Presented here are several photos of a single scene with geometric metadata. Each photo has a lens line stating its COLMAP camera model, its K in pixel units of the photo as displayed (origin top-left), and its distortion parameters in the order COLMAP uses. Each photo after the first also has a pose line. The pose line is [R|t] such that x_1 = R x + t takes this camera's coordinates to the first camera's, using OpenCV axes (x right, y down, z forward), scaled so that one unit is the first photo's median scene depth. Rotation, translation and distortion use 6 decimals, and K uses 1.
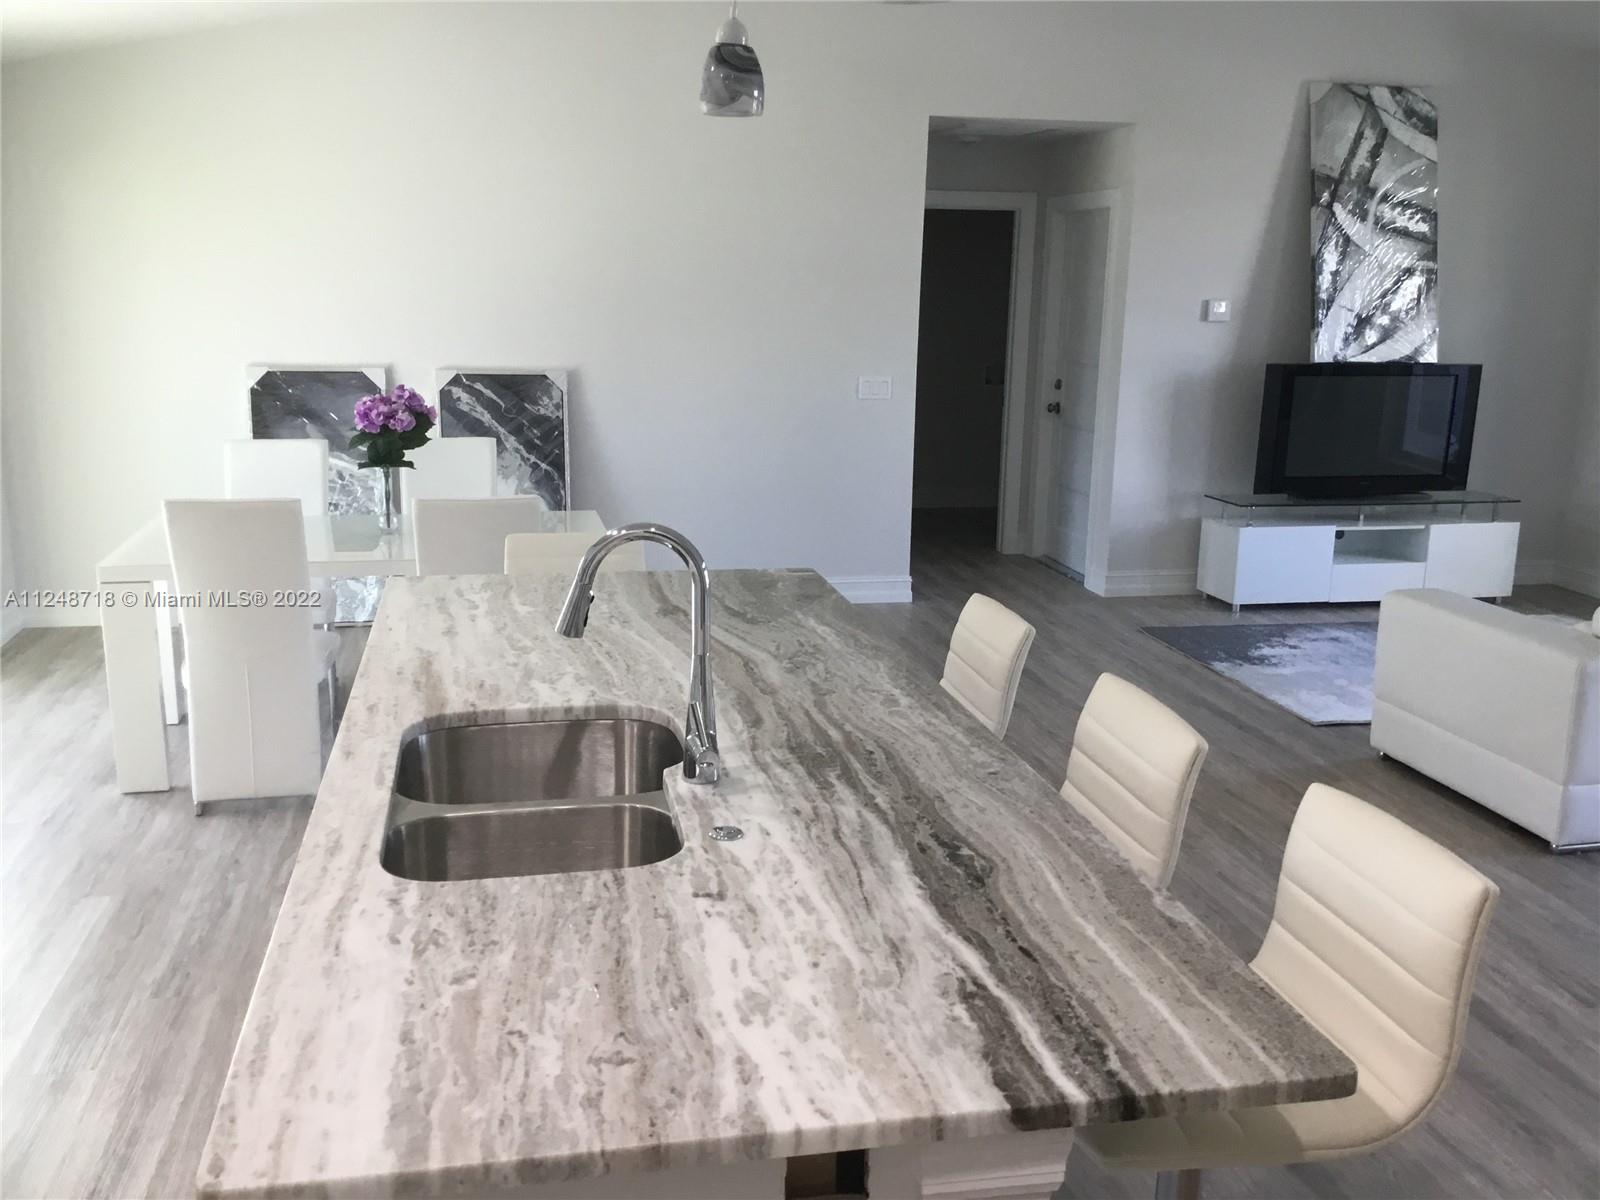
lens RADIAL K [[1428.8, 0, 789.6], [0, 1428.8, 600.5], [0, 0, 1]] dist [0.111880, -0.235069]
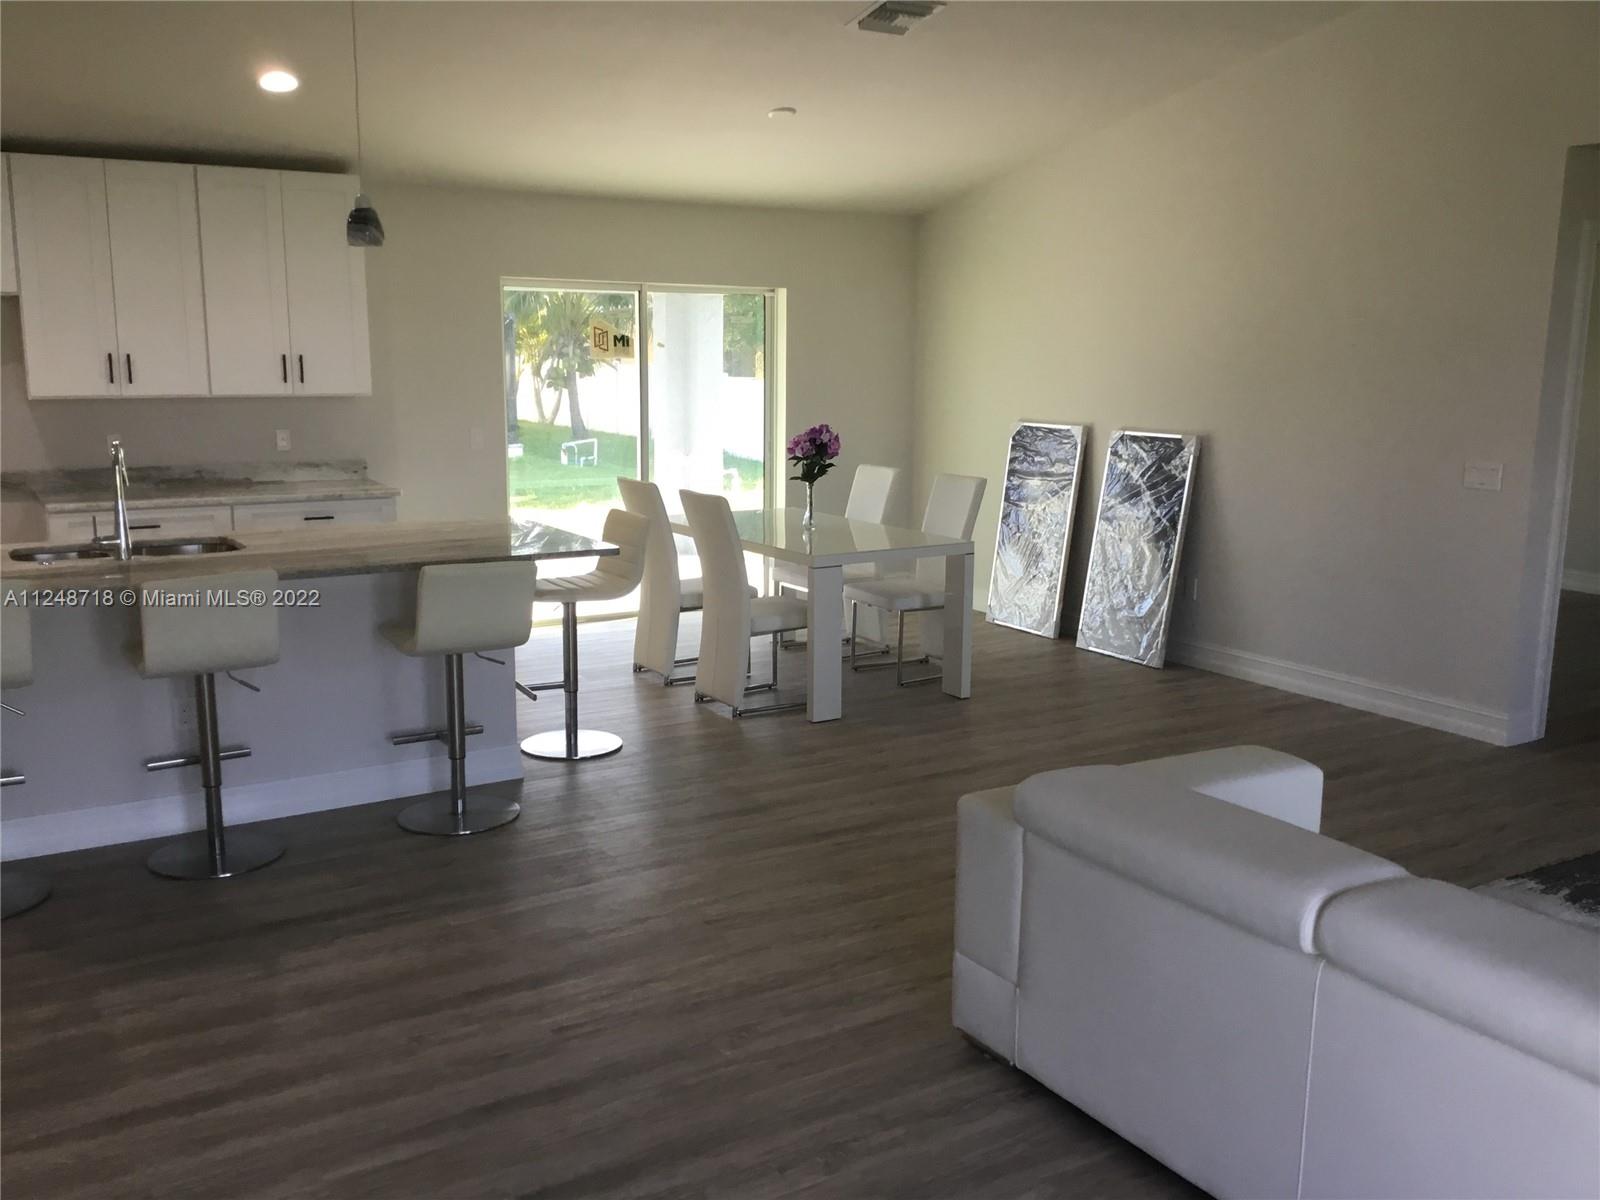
lens RADIAL K [[1428.8, 0, 789.6], [0, 1428.8, 600.5], [0, 0, 1]] dist [0.111880, -0.235069]
pose [[0.341405, 0.153152, -0.927355, 0.691720], [-0.216268, 0.972963, 0.081065, -0.058729], [0.914697, 0.172882, 0.365296, 0.338016]]
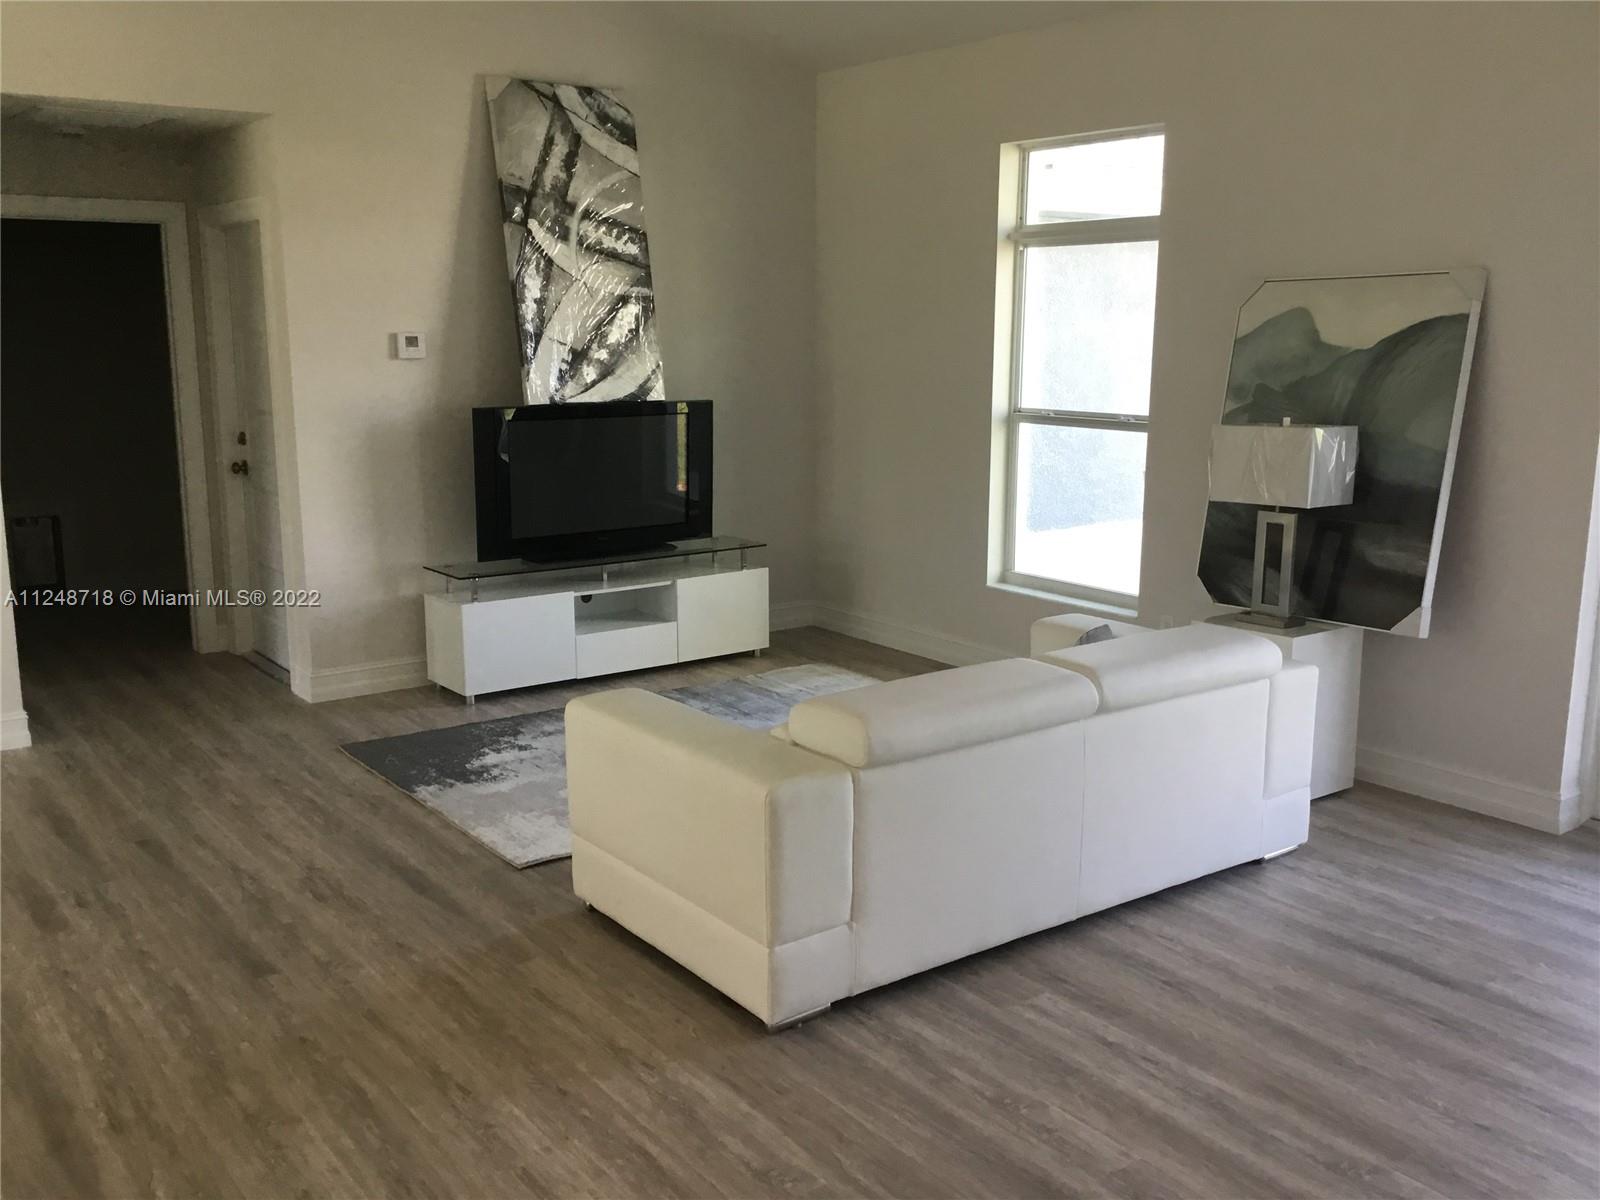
lens RADIAL K [[1432.2, 0, 800.0], [0, 1432.2, 600.0], [0, 0, 1]] dist [0.142542, -0.309170]
pose [[0.903466, -0.095834, 0.417809, 0.139484], [0.105950, 0.994371, -0.001023, -0.031276], [-0.415359, 0.045192, 0.908534, 0.160073]]
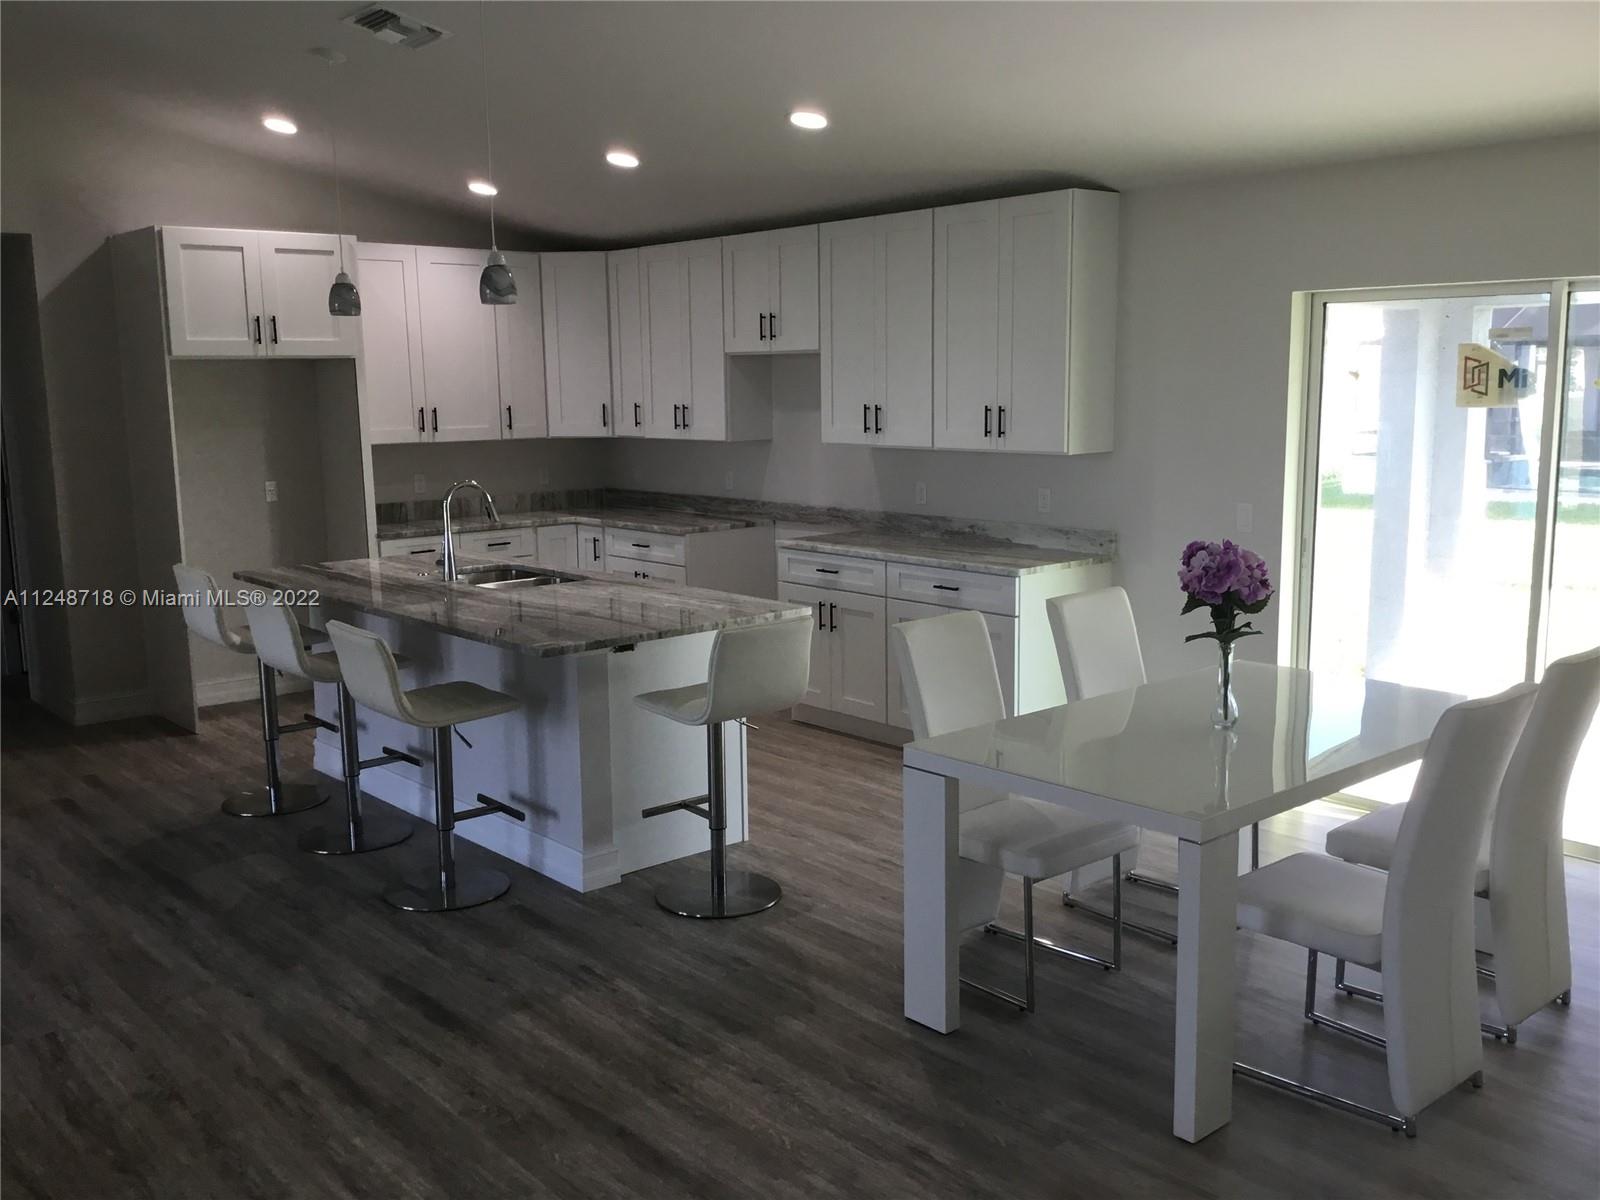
lens RADIAL K [[1428.8, 0, 789.6], [0, 1428.8, 600.5], [0, 0, 1]] dist [0.111880, -0.235069]
pose [[-0.868661, 0.072876, -0.490018, 0.201196], [-0.112019, 0.934610, 0.337574, -0.231649], [0.482577, 0.348129, -0.803695, 1.014967]]
